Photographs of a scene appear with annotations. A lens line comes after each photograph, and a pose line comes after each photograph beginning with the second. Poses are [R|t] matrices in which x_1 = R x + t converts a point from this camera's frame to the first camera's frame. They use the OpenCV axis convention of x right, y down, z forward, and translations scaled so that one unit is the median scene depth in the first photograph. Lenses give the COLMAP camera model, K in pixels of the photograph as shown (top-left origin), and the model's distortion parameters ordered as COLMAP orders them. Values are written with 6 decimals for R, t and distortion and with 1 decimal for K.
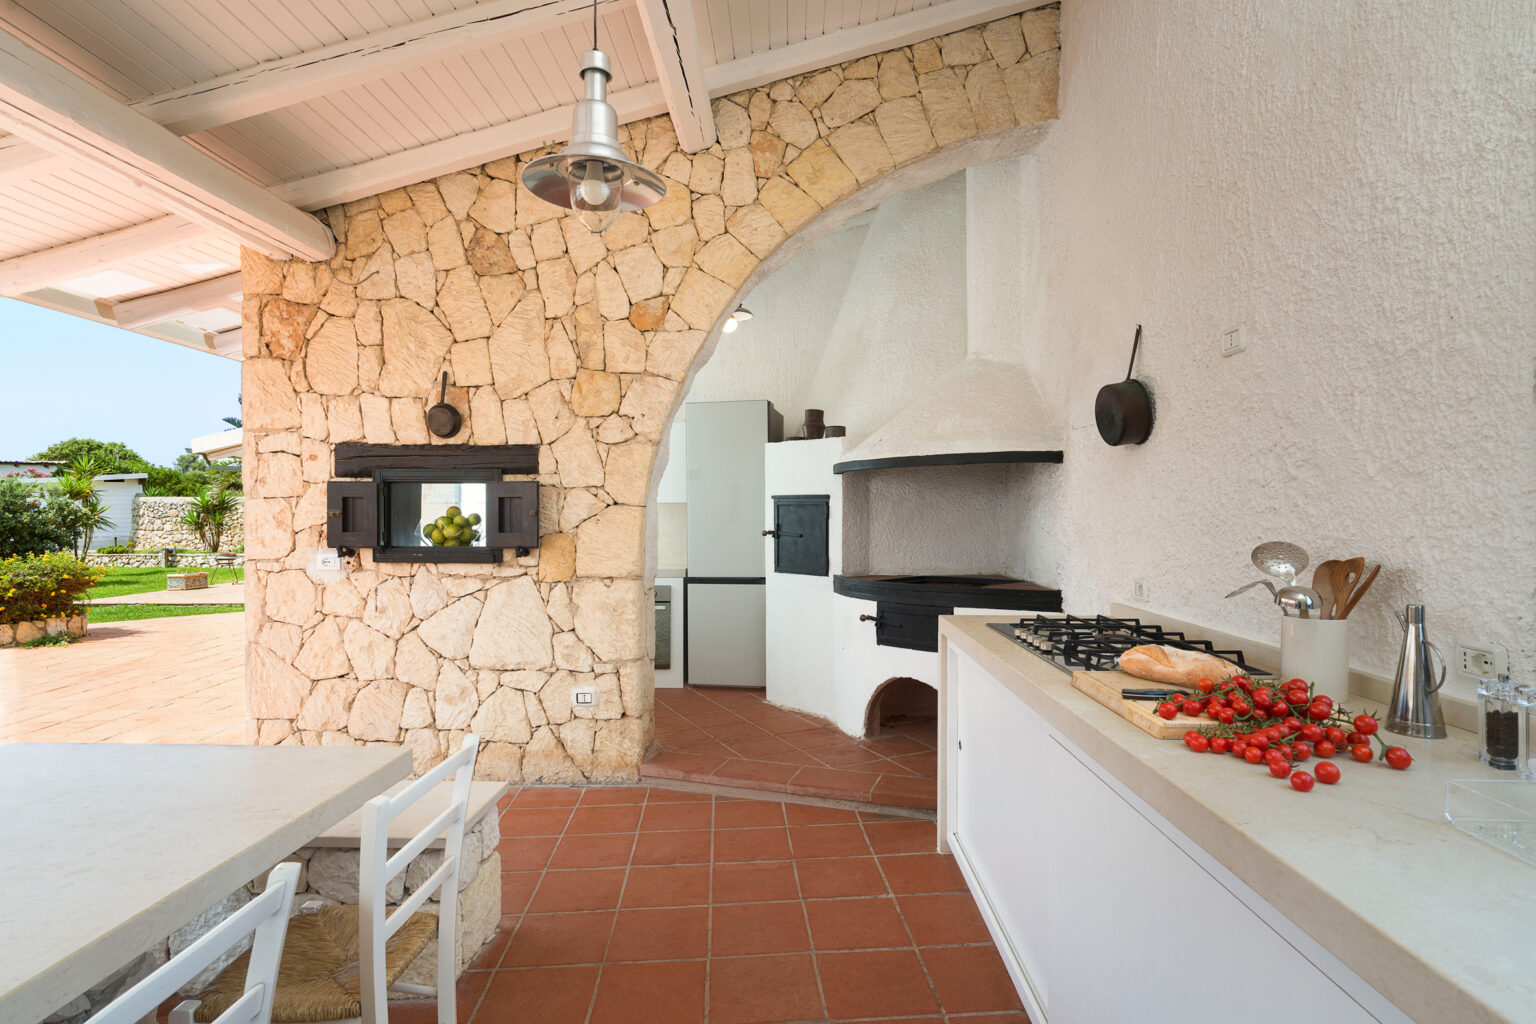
lens RADIAL K [[786.0, 0, 768.0], [0, 786.0, 512.0], [0, 0, 1]] dist [-0.002684, 0.001271]
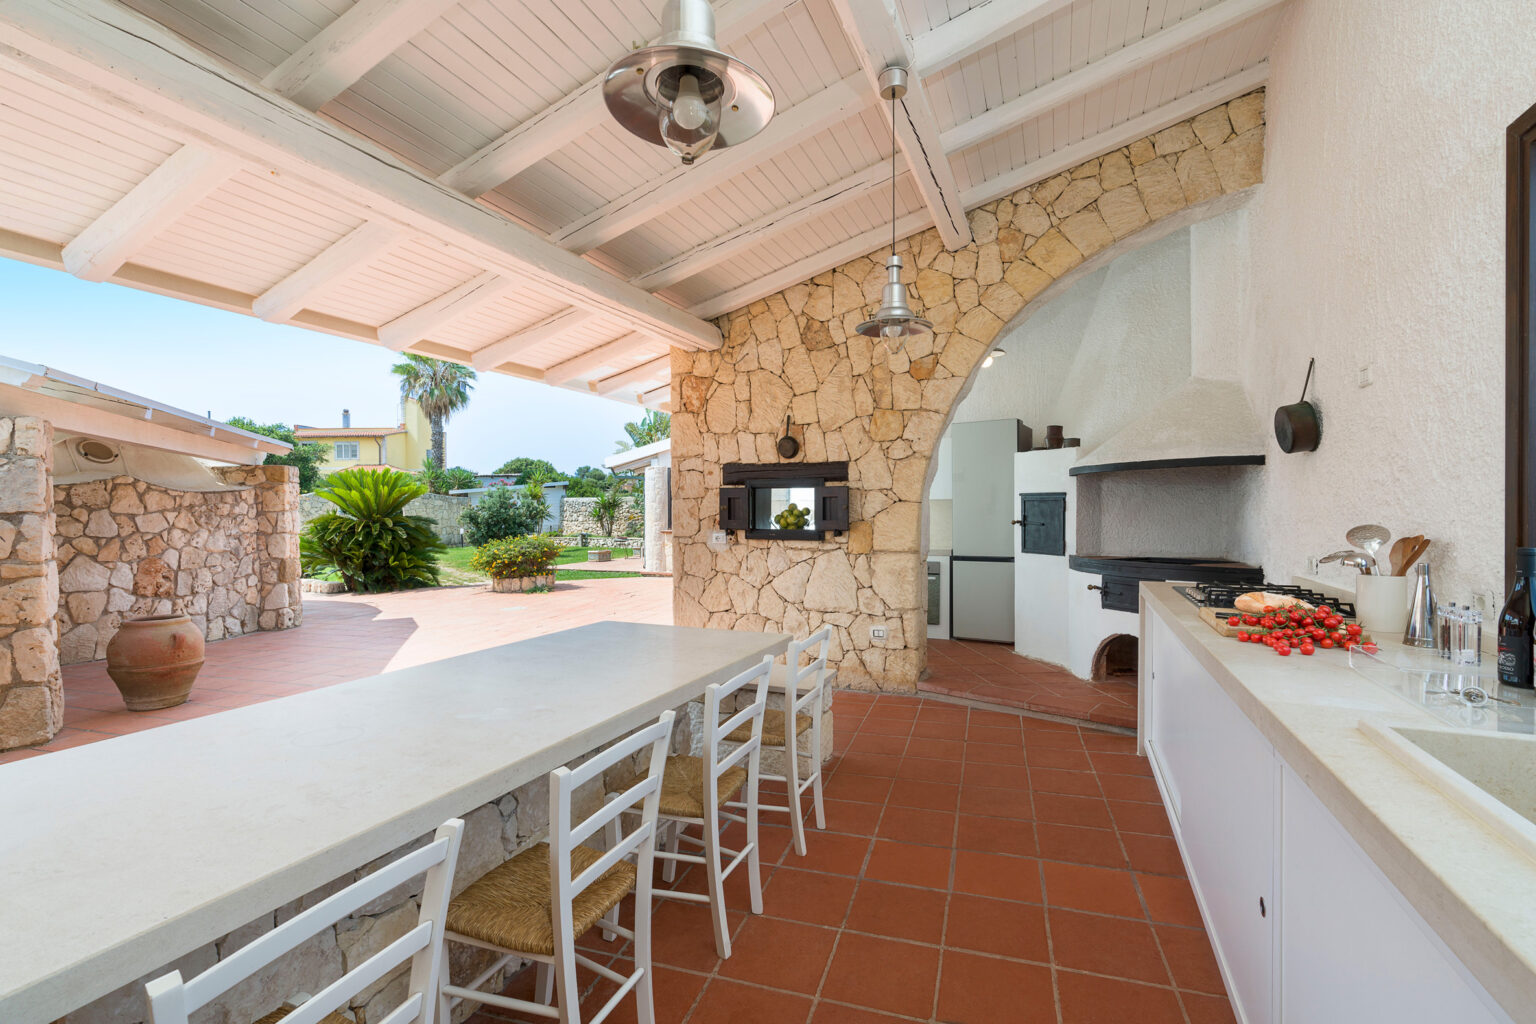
lens RADIAL K [[689.1, 0, 763.9], [0, 689.1, 520.0], [0, 0, 1]] dist [-0.011095, 0.000895]
pose [[0.929643, 0.003161, -0.368448, 0.040041], [0.003747, 0.999830, 0.018031, 0.001192], [0.368443, -0.018143, 0.929473, -0.268434]]
